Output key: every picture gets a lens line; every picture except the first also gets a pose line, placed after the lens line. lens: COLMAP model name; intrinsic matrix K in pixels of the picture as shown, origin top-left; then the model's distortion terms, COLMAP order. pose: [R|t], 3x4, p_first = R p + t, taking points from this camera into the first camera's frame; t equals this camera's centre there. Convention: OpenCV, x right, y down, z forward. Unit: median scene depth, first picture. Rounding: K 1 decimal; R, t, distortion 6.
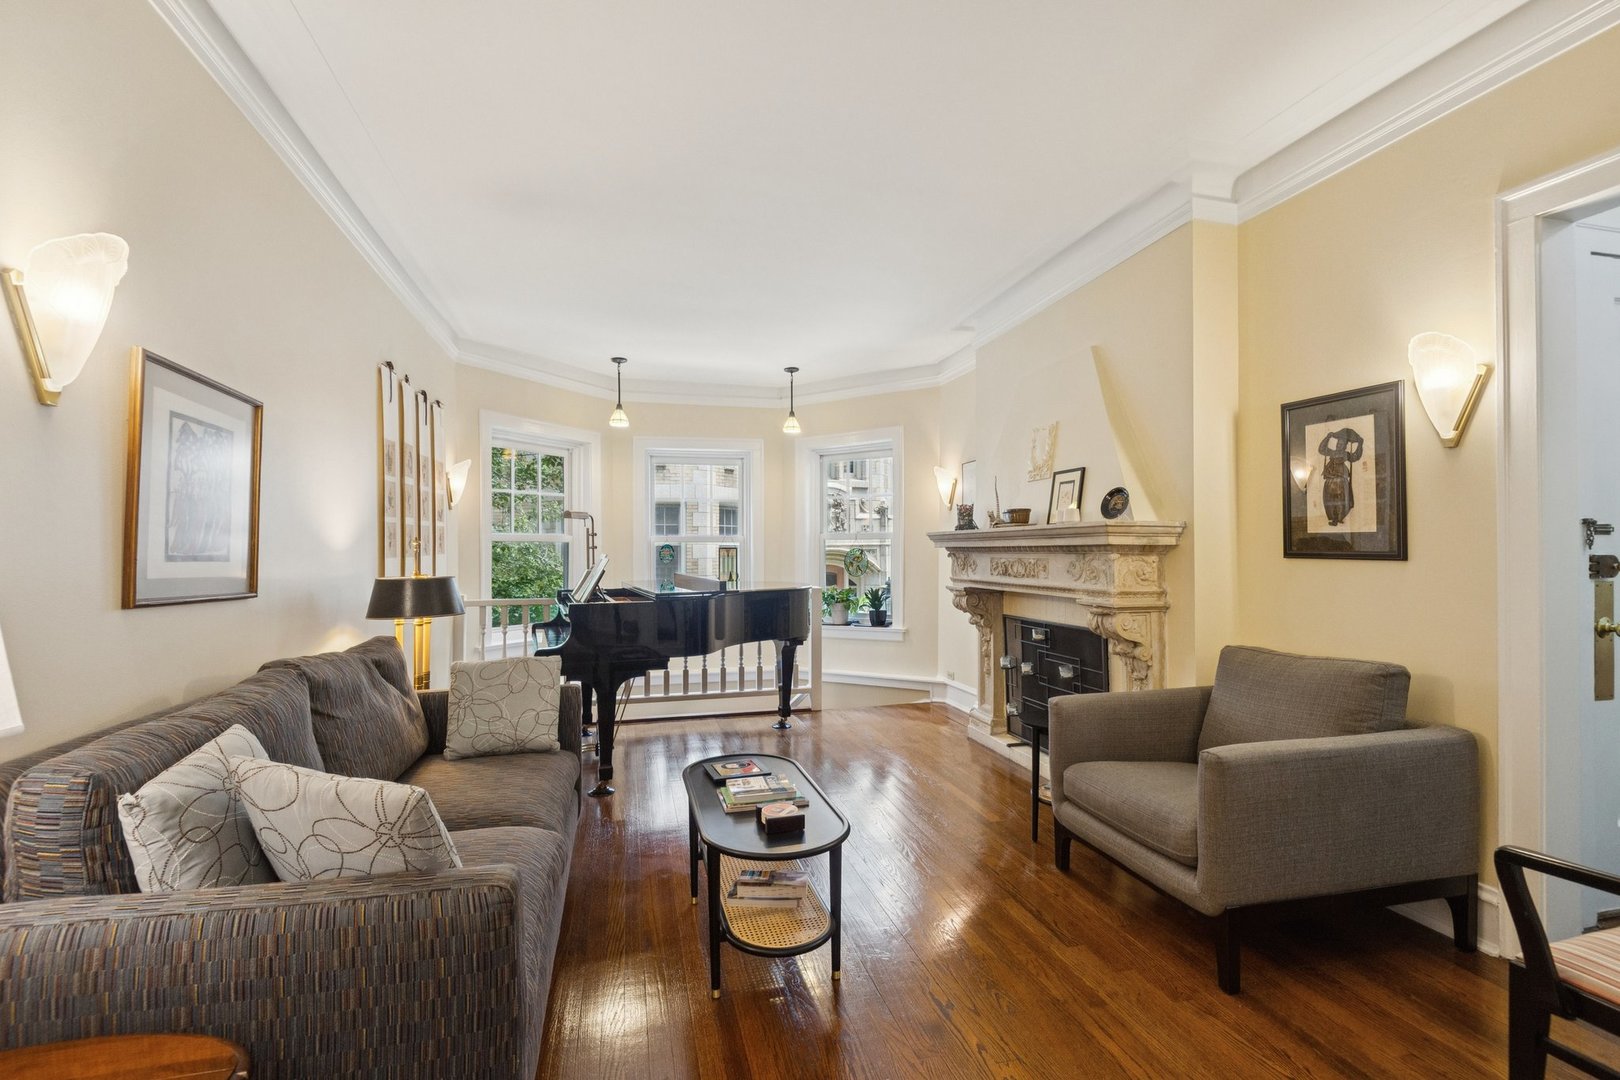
lens RADIAL K [[751.4, 0, 805.4], [0, 751.4, 544.4], [0, 0, 1]] dist [-0.008245, -0.000623]
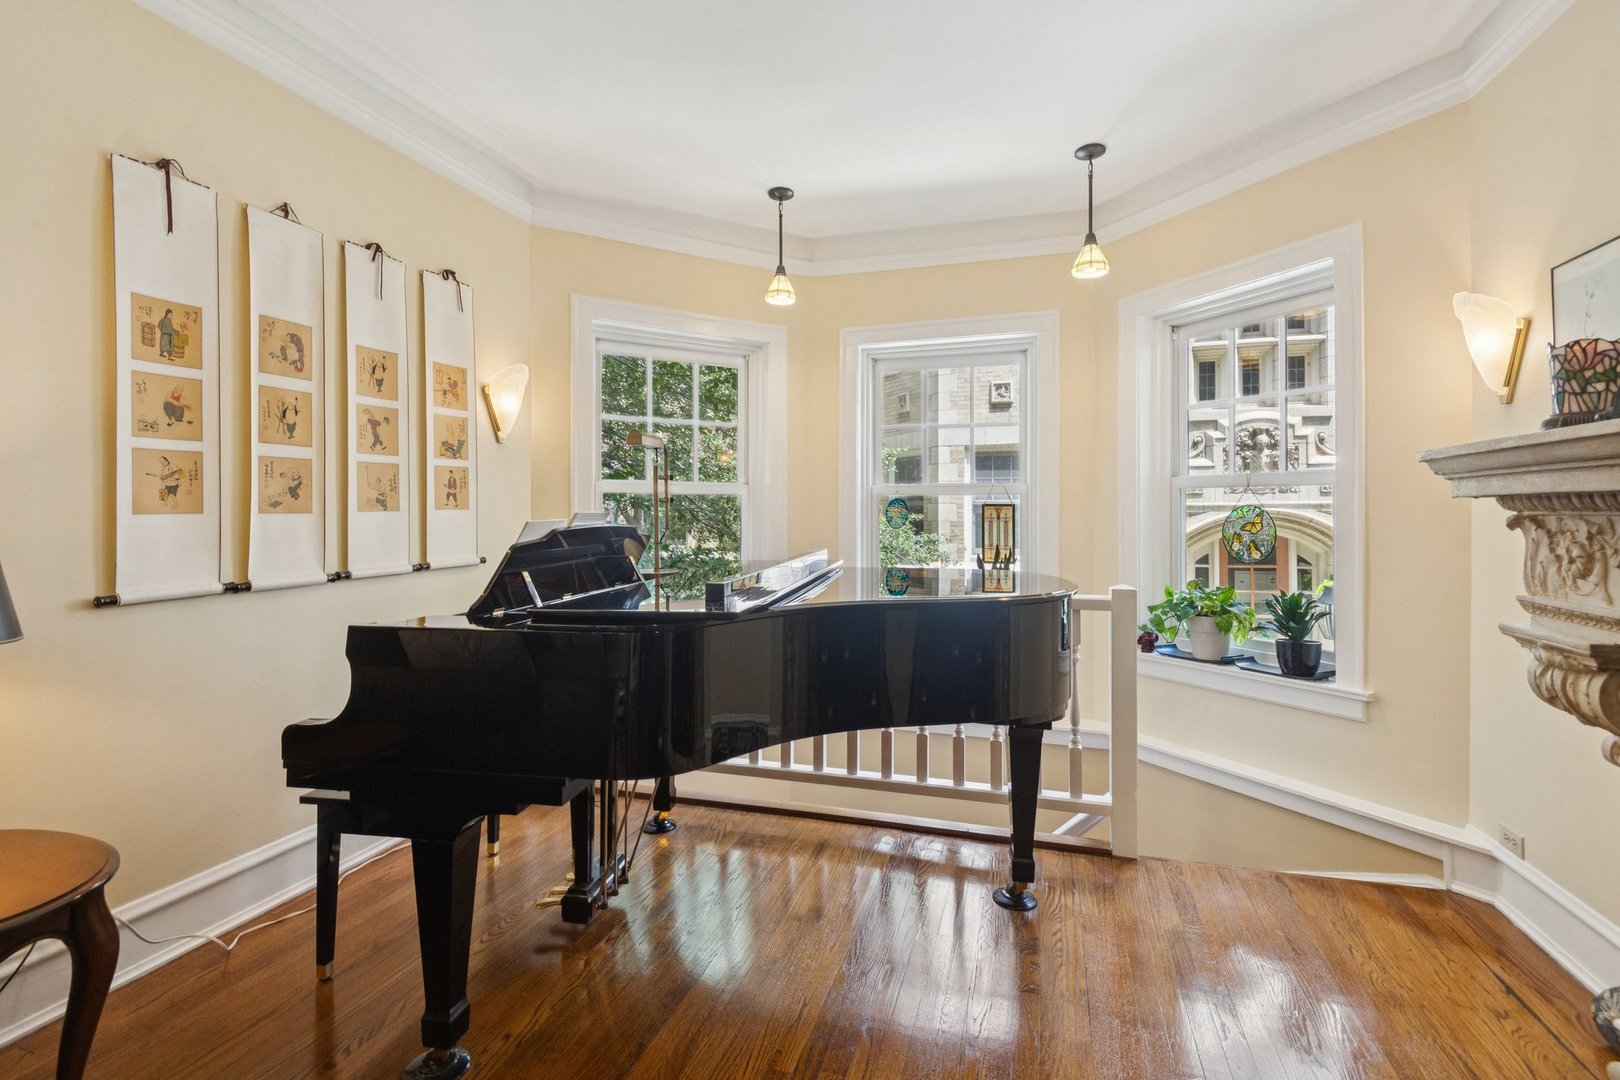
lens RADIAL K [[751.4, 0, 806.8], [0, 751.4, 497.7], [0, 0, 1]] dist [-0.008245, -0.000623]
pose [[0.850462, -0.003200, -0.526027, 0.108095], [-0.002616, 0.999943, -0.010312, 0.008178], [0.526030, 0.010146, 0.850406, 0.600209]]
